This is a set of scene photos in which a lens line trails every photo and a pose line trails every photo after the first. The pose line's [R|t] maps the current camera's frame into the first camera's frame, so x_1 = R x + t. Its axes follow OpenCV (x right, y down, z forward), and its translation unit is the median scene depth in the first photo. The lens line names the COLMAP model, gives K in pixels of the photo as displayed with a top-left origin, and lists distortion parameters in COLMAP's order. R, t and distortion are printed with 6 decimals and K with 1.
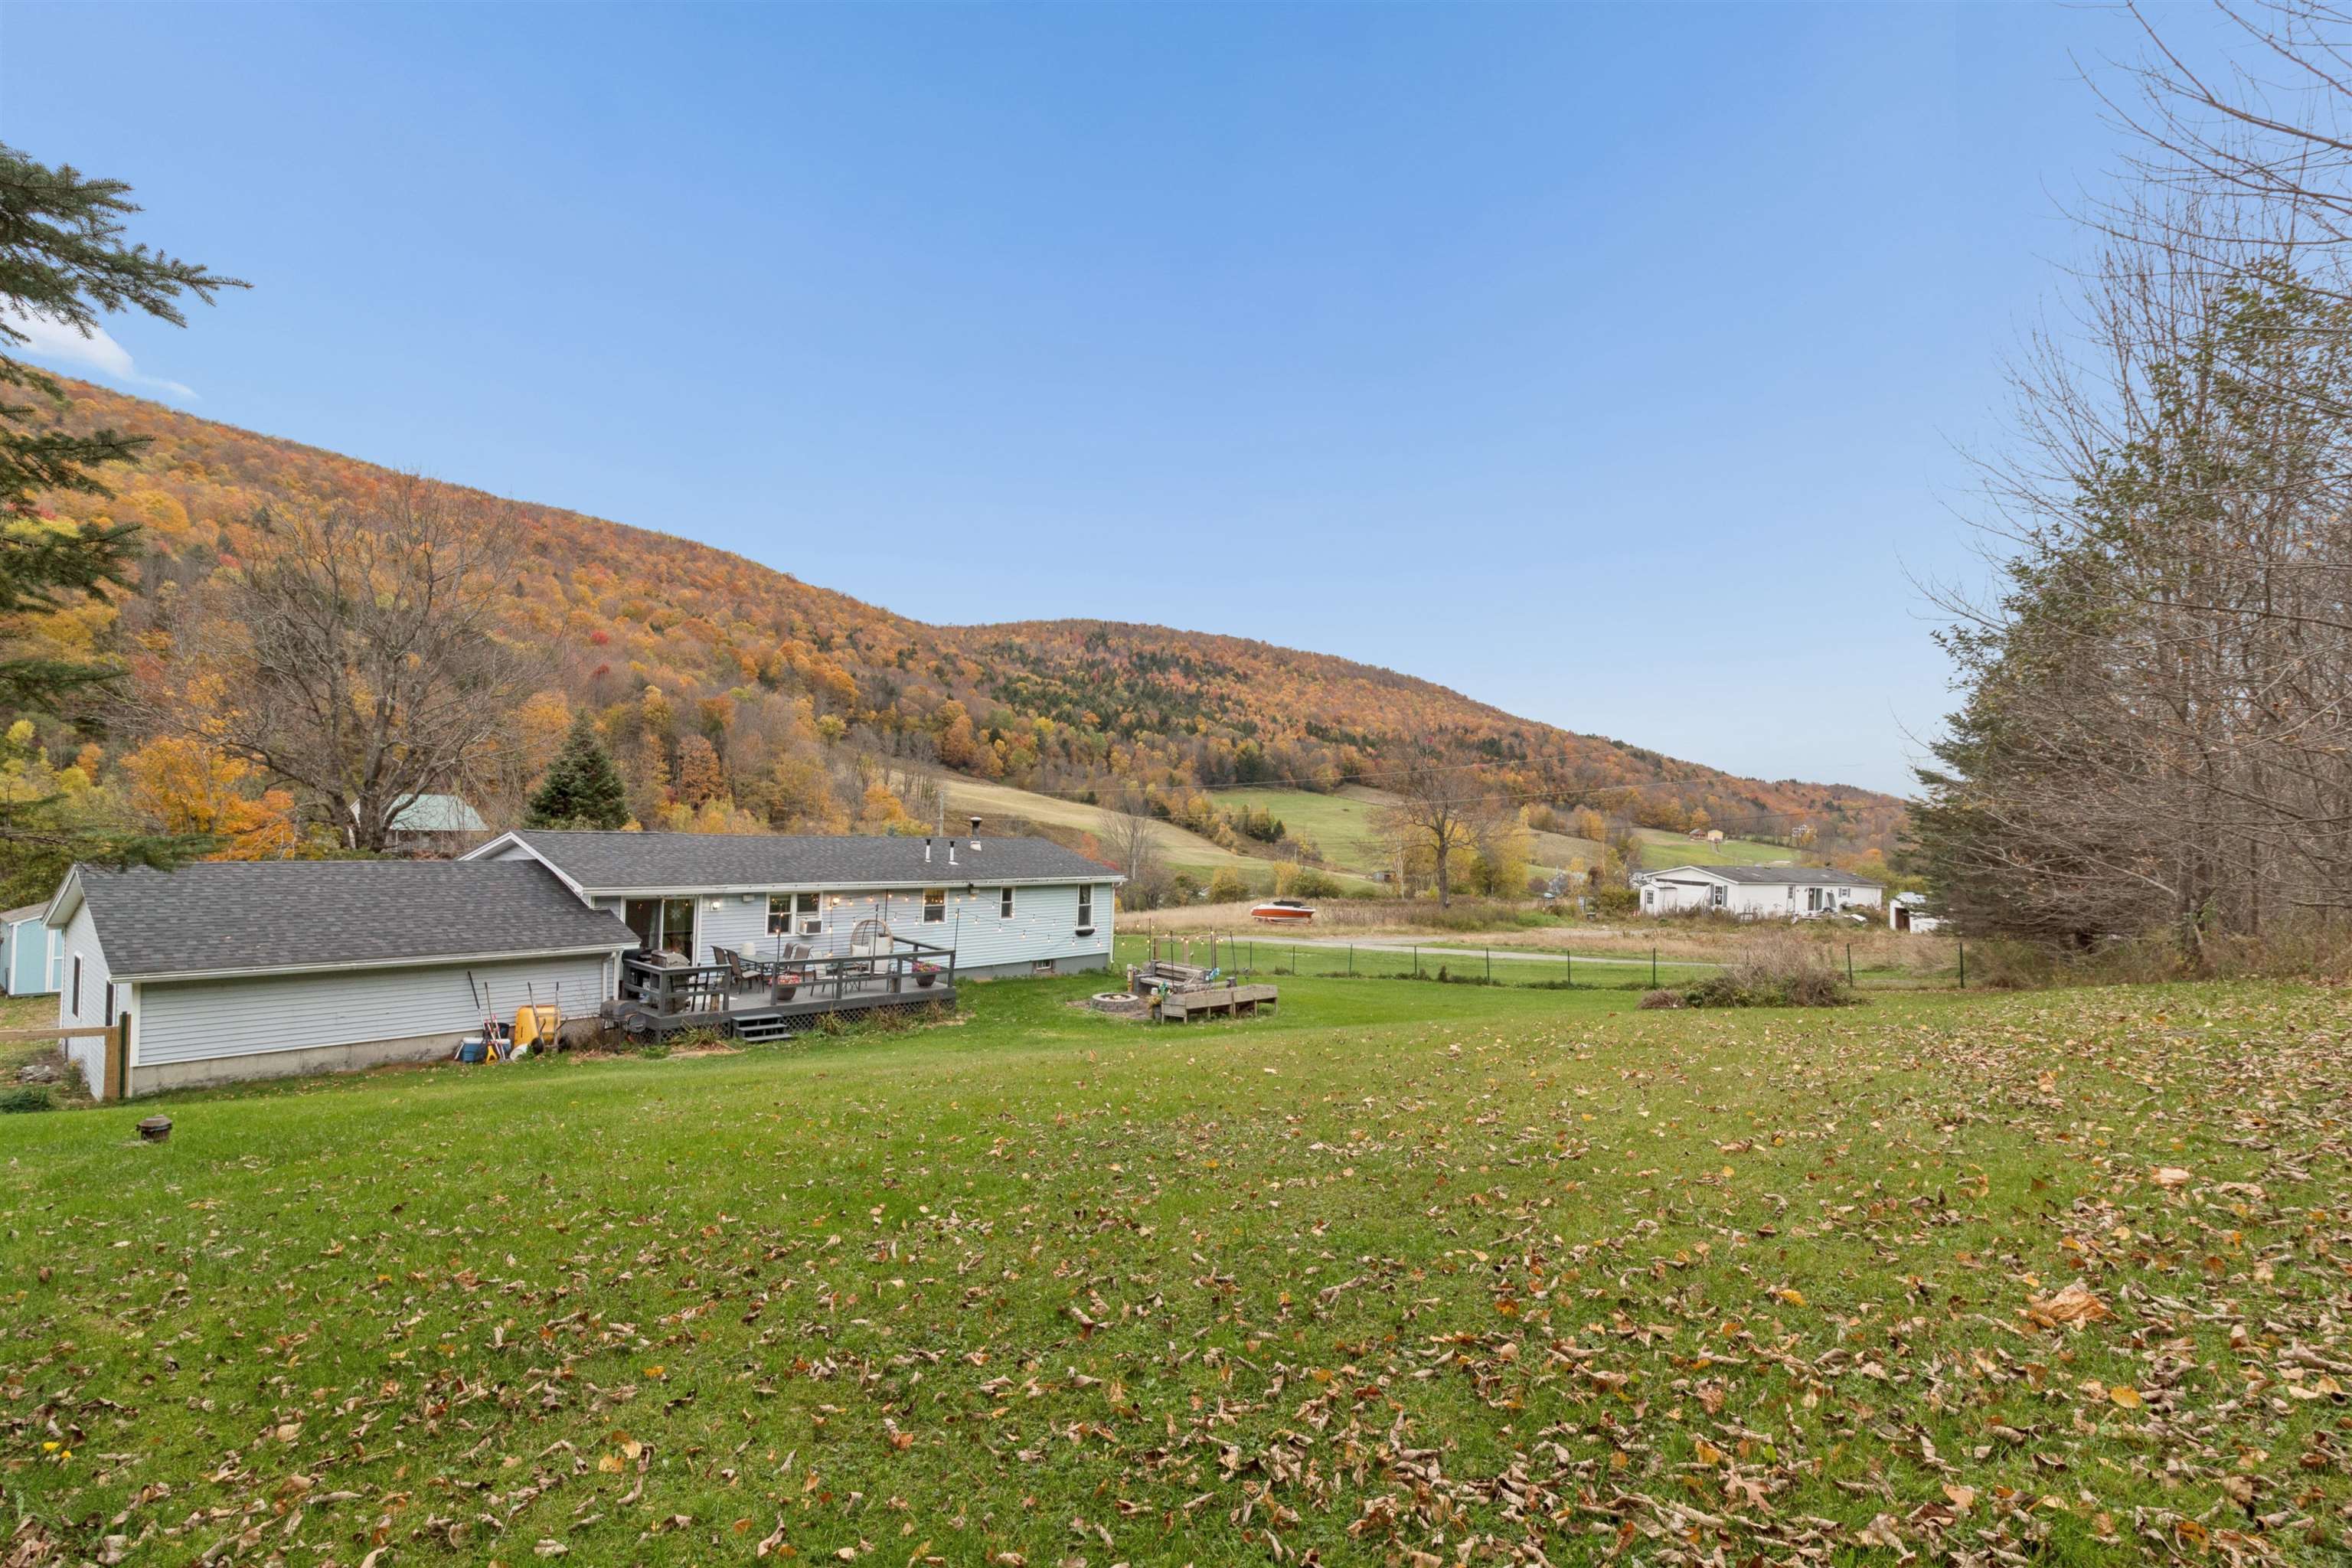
lens RADIAL K [[1103.0, 0, 1169.6], [0, 1103.0, 807.4], [0, 0, 1]] dist [0.000609, 0.000197]
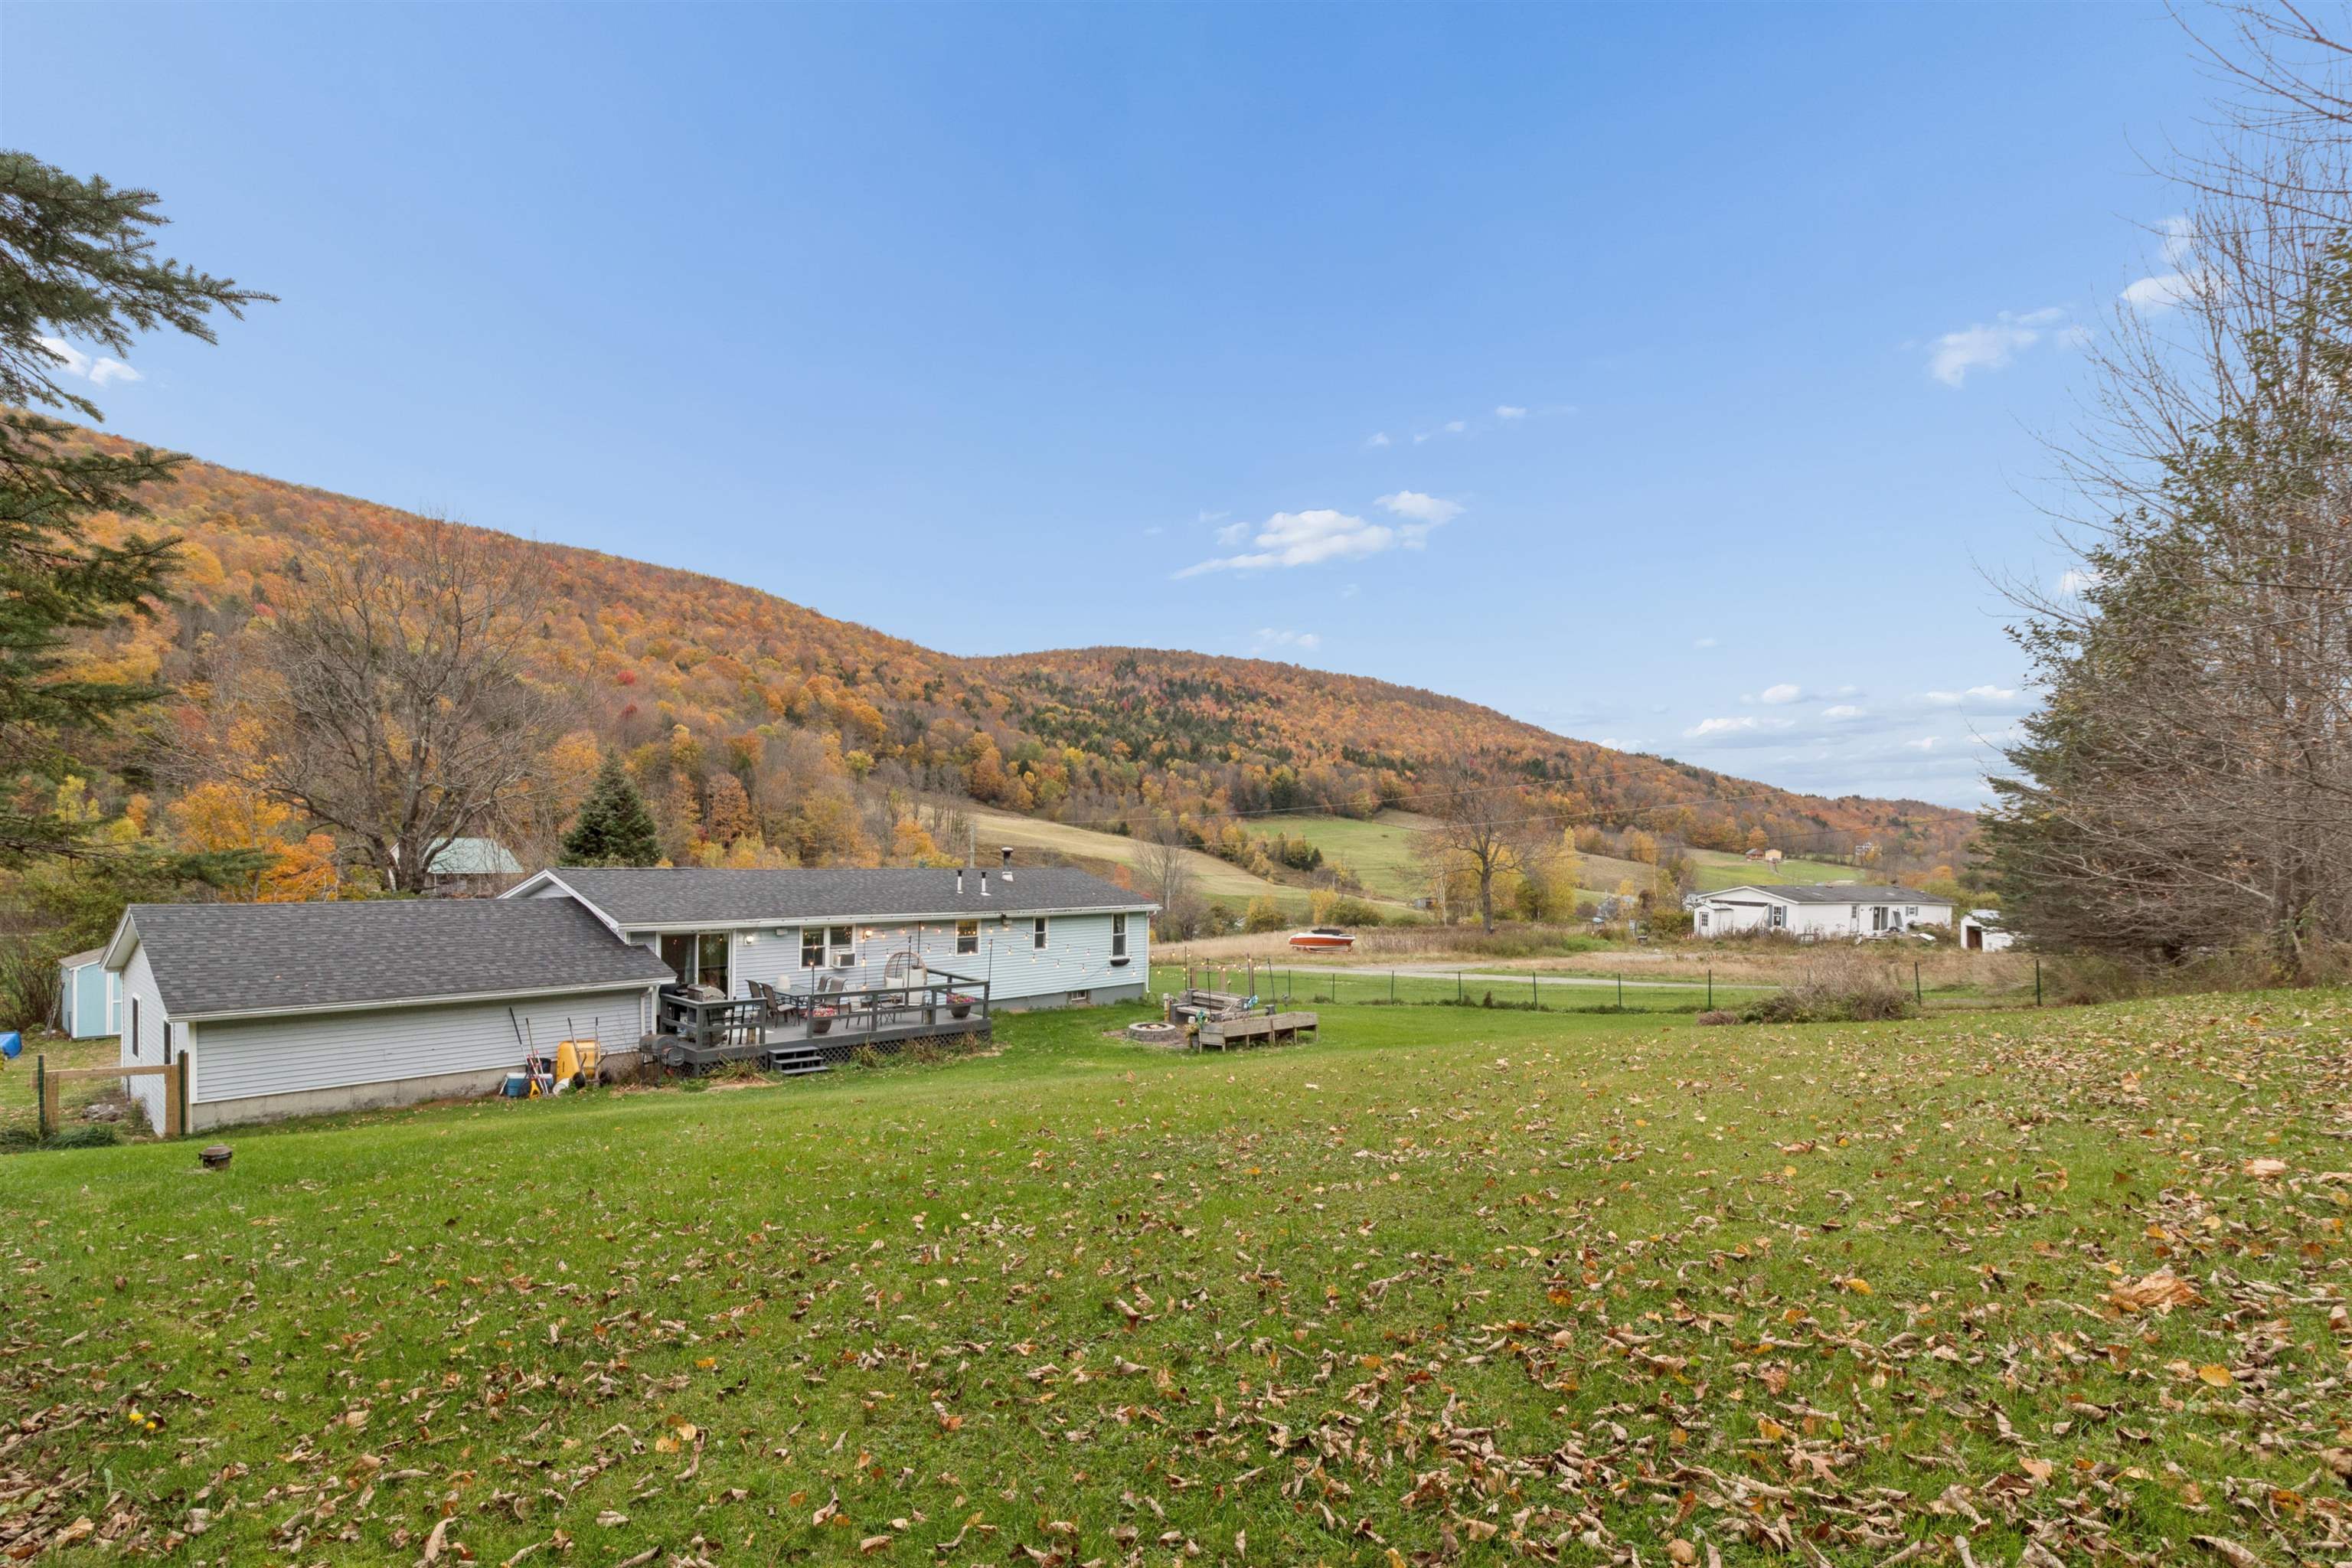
lens RADIAL K [[1127.1, 0, 1158.6], [0, 1127.1, 864.5], [0, 0, 1]] dist [-0.000092, 0.000694]
pose [[0.999019, -0.018812, -0.040089, -0.000273], [0.019757, 0.999533, 0.023305, 0.003720], [0.039632, -0.024074, 0.998924, -0.000354]]
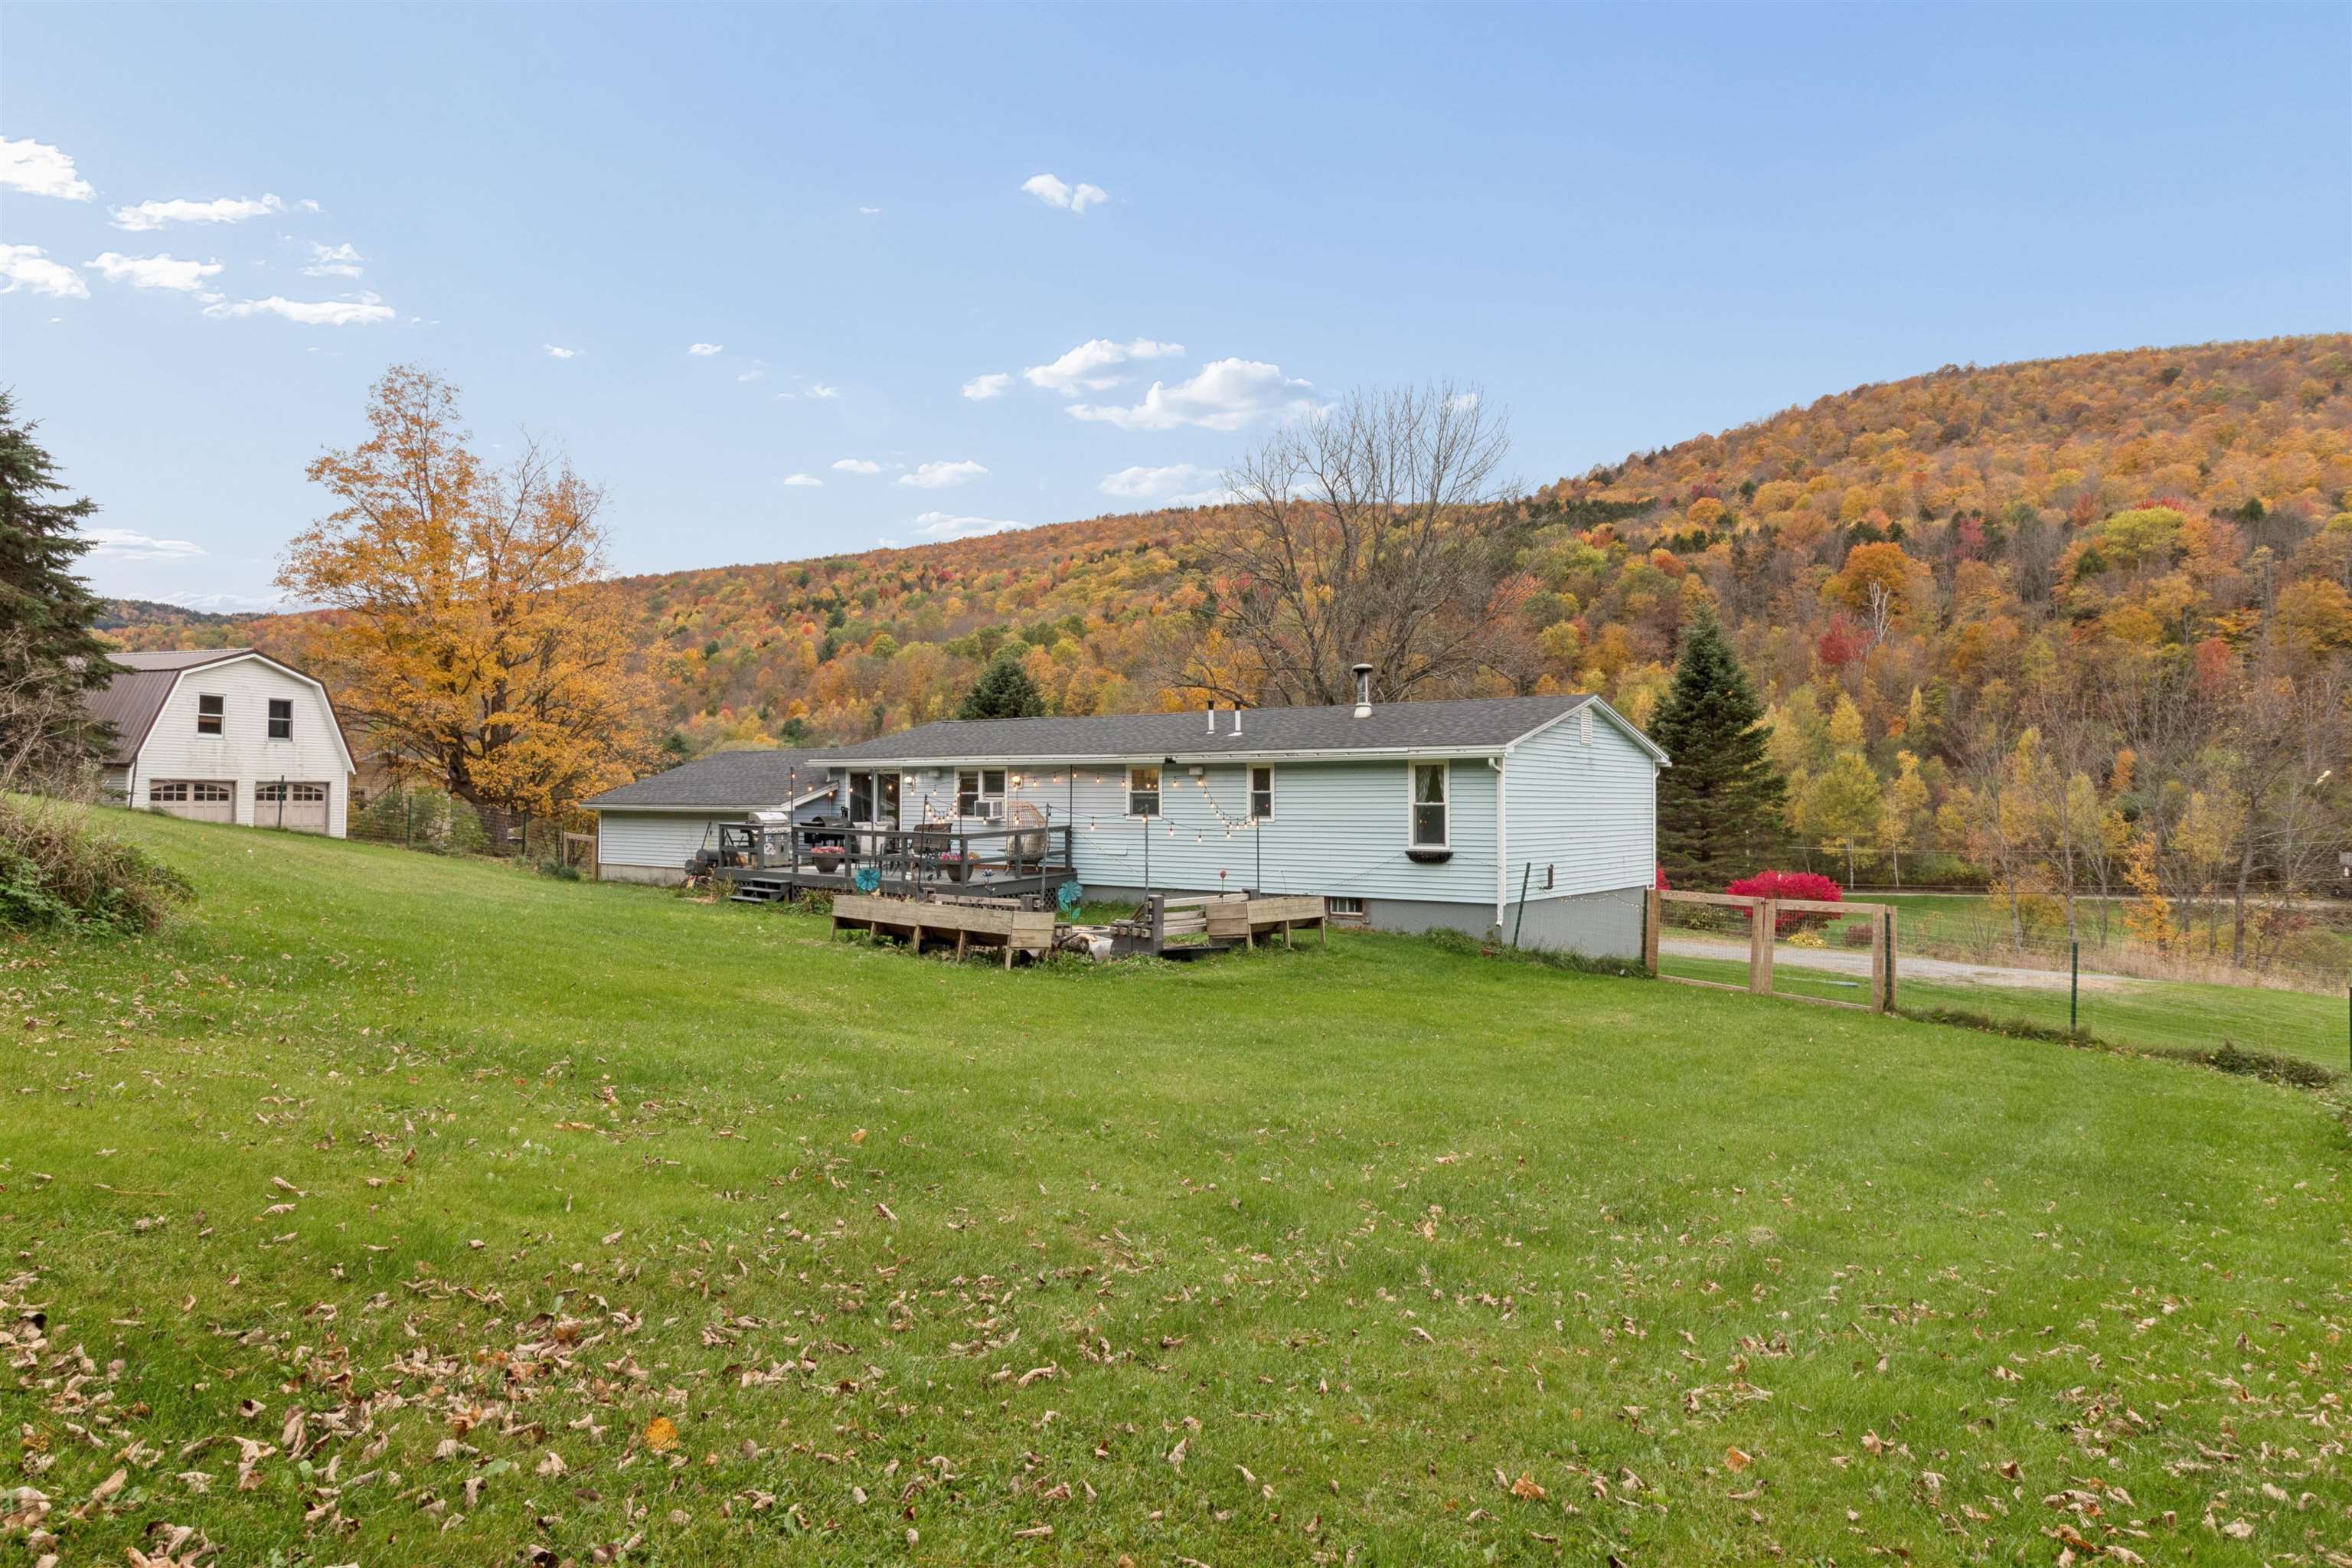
lens RADIAL K [[1414.3, 0, 1147.8], [0, 1414.3, 775.5], [0, 0, 1]] dist [-0.000766, -0.000665]
pose [[0.039900, -0.056851, -0.997585, 0.603571], [0.005516, 0.998377, -0.056675, 0.116699], [0.999188, -0.003241, 0.040149, 0.874138]]
